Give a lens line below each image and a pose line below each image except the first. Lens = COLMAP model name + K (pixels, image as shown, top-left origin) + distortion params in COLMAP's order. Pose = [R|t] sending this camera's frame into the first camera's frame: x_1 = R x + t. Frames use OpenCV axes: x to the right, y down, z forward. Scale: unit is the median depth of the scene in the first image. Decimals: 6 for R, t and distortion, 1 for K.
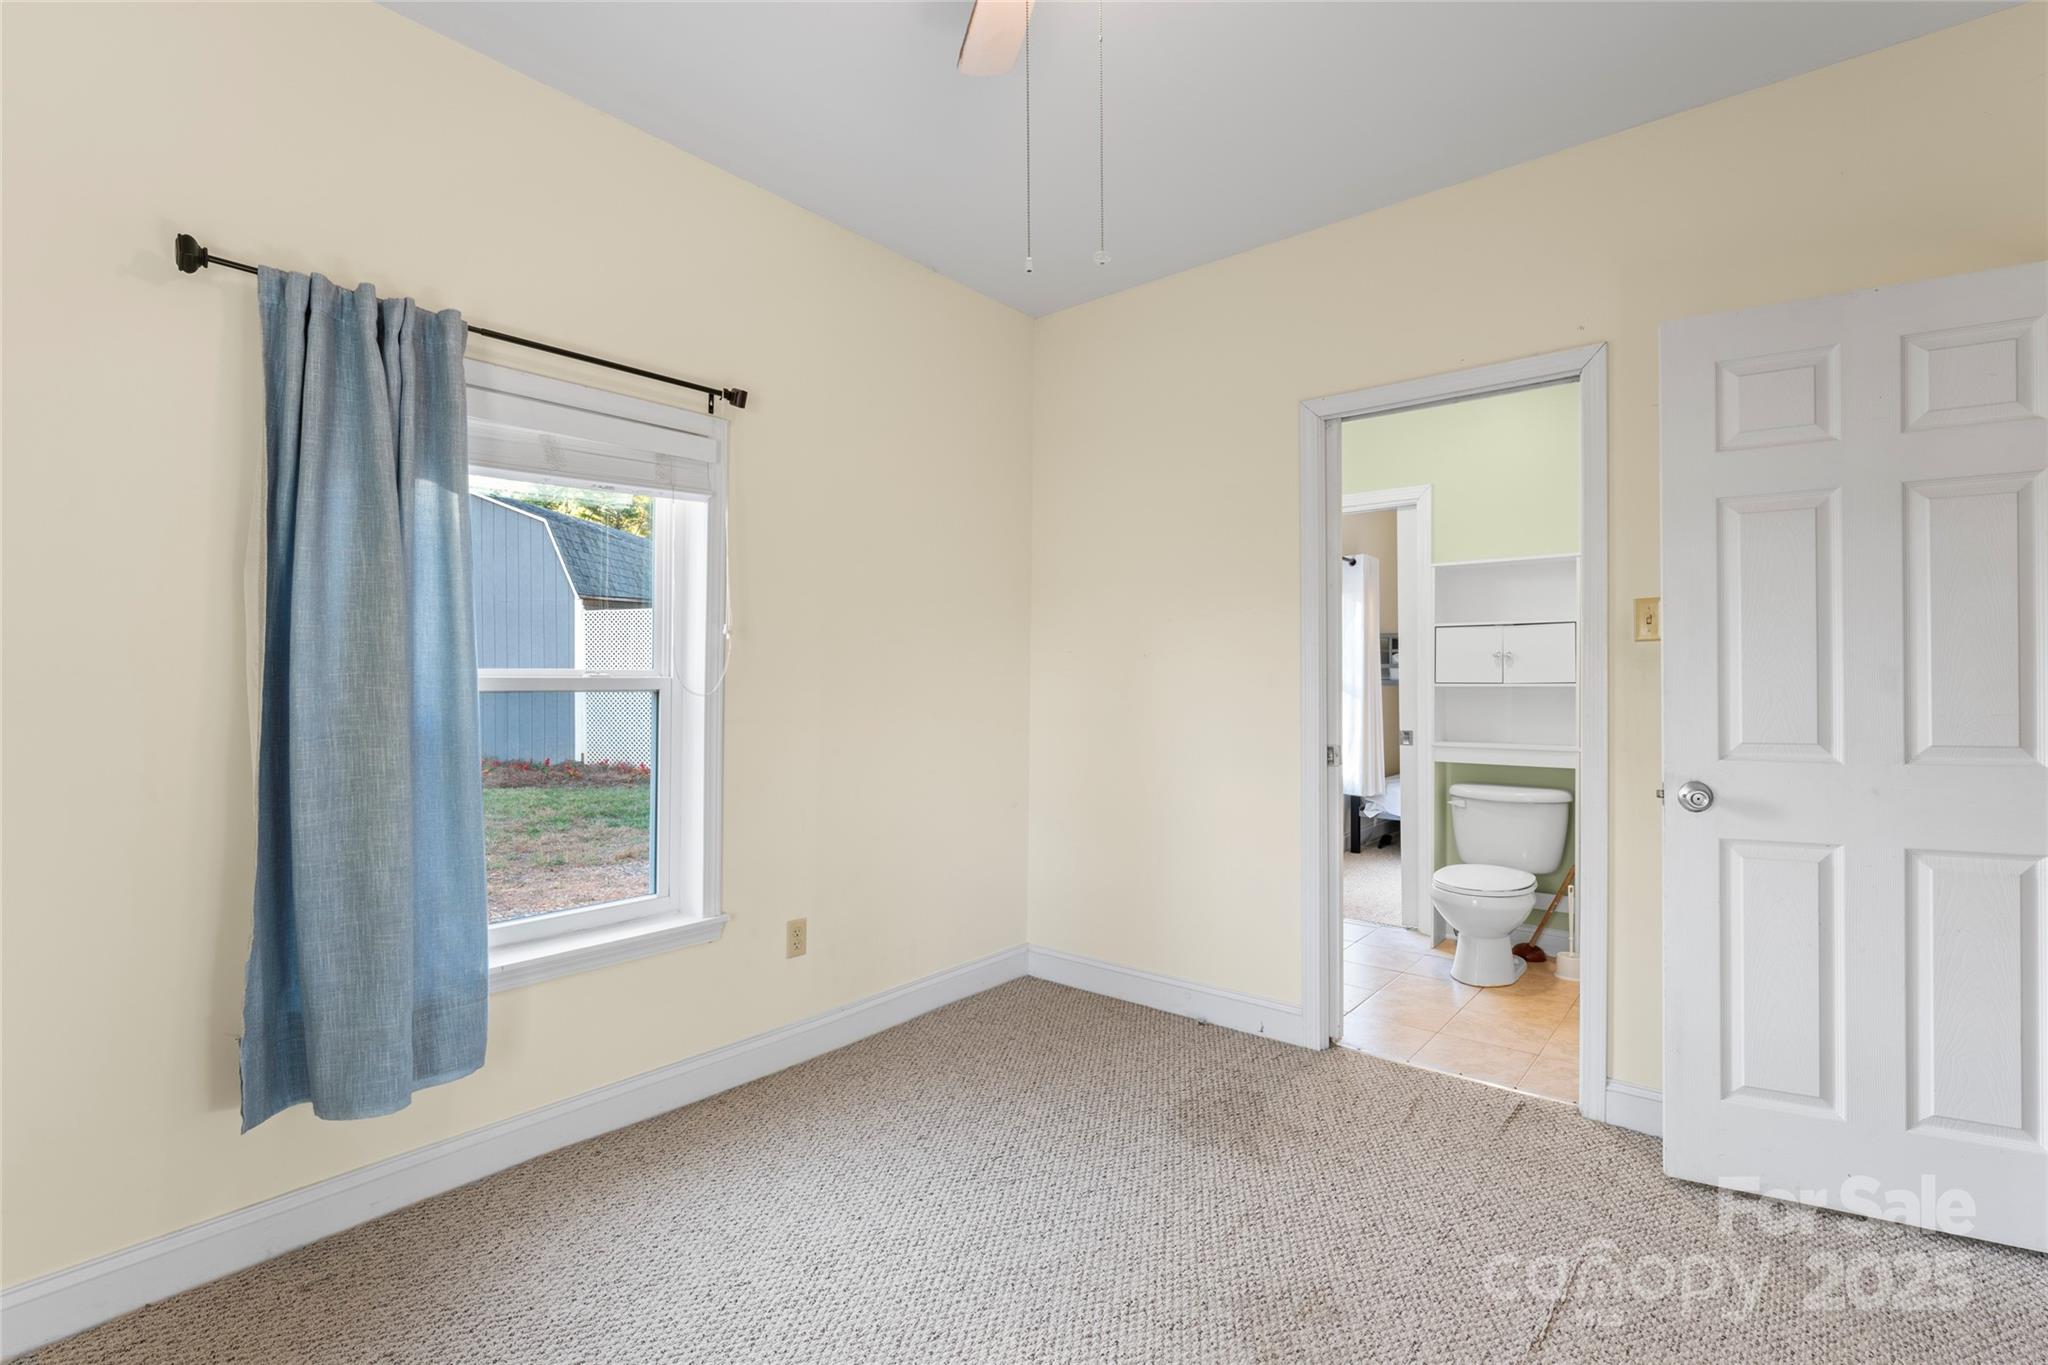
lens RADIAL K [[946.9, 0, 1017.7], [0, 946.9, 687.5], [0, 0, 1]] dist [-0.000634, 0.000310]
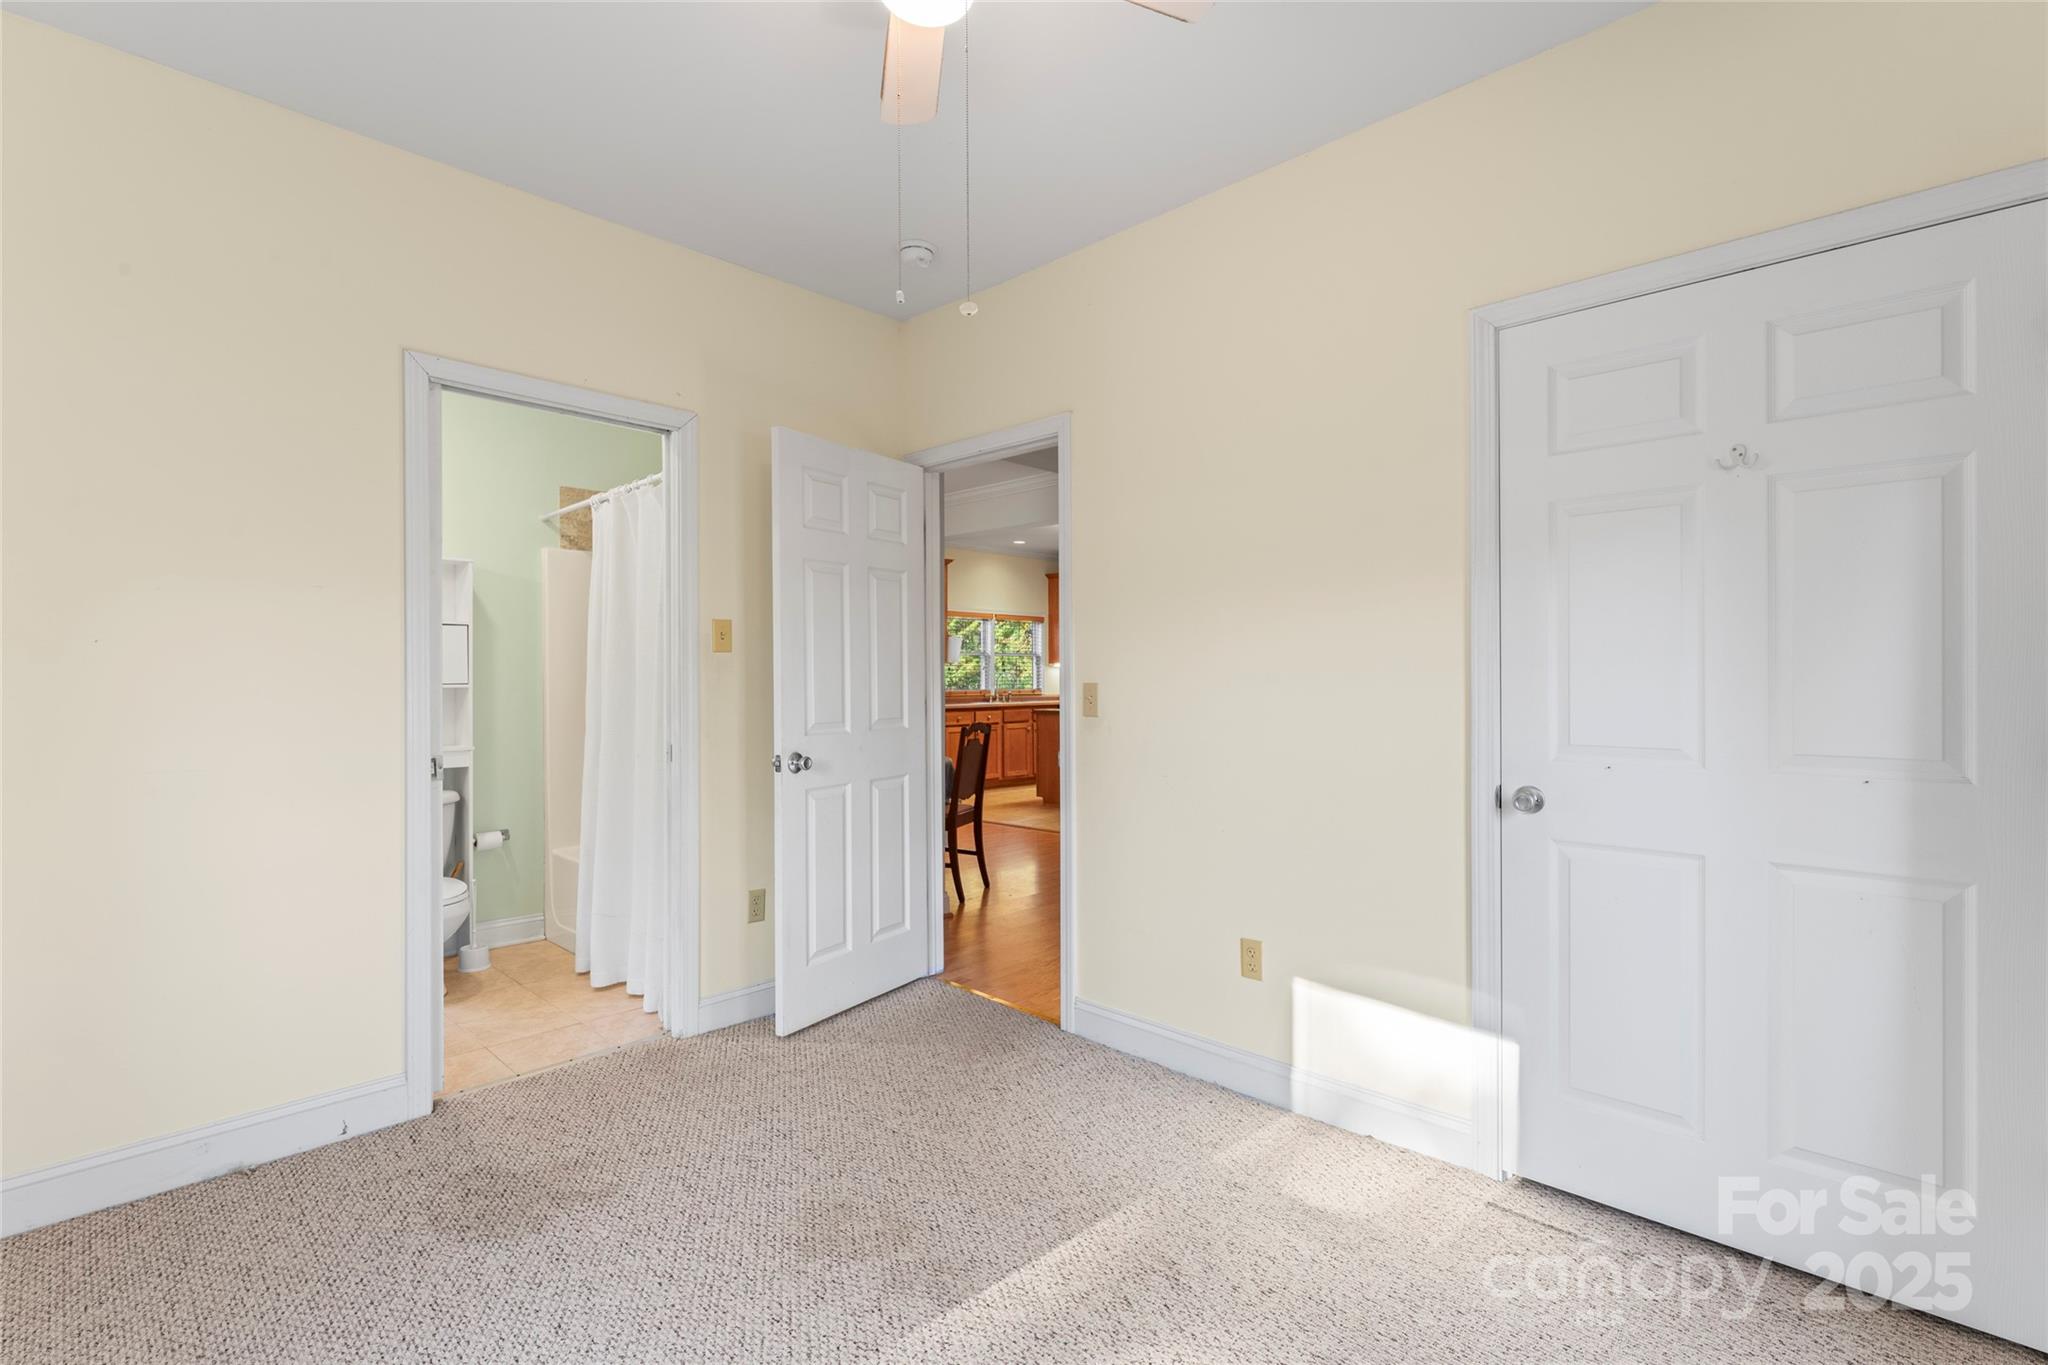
lens RADIAL K [[946.9, 0, 1021.1], [0, 946.9, 679.0], [0, 0, 1]] dist [-0.000634, 0.000310]
pose [[0.057035, 0.004868, 0.998360, -0.581258], [0.006689, 0.999964, -0.005257, -0.002212], [-0.998350, 0.006978, 0.057000, 0.473202]]
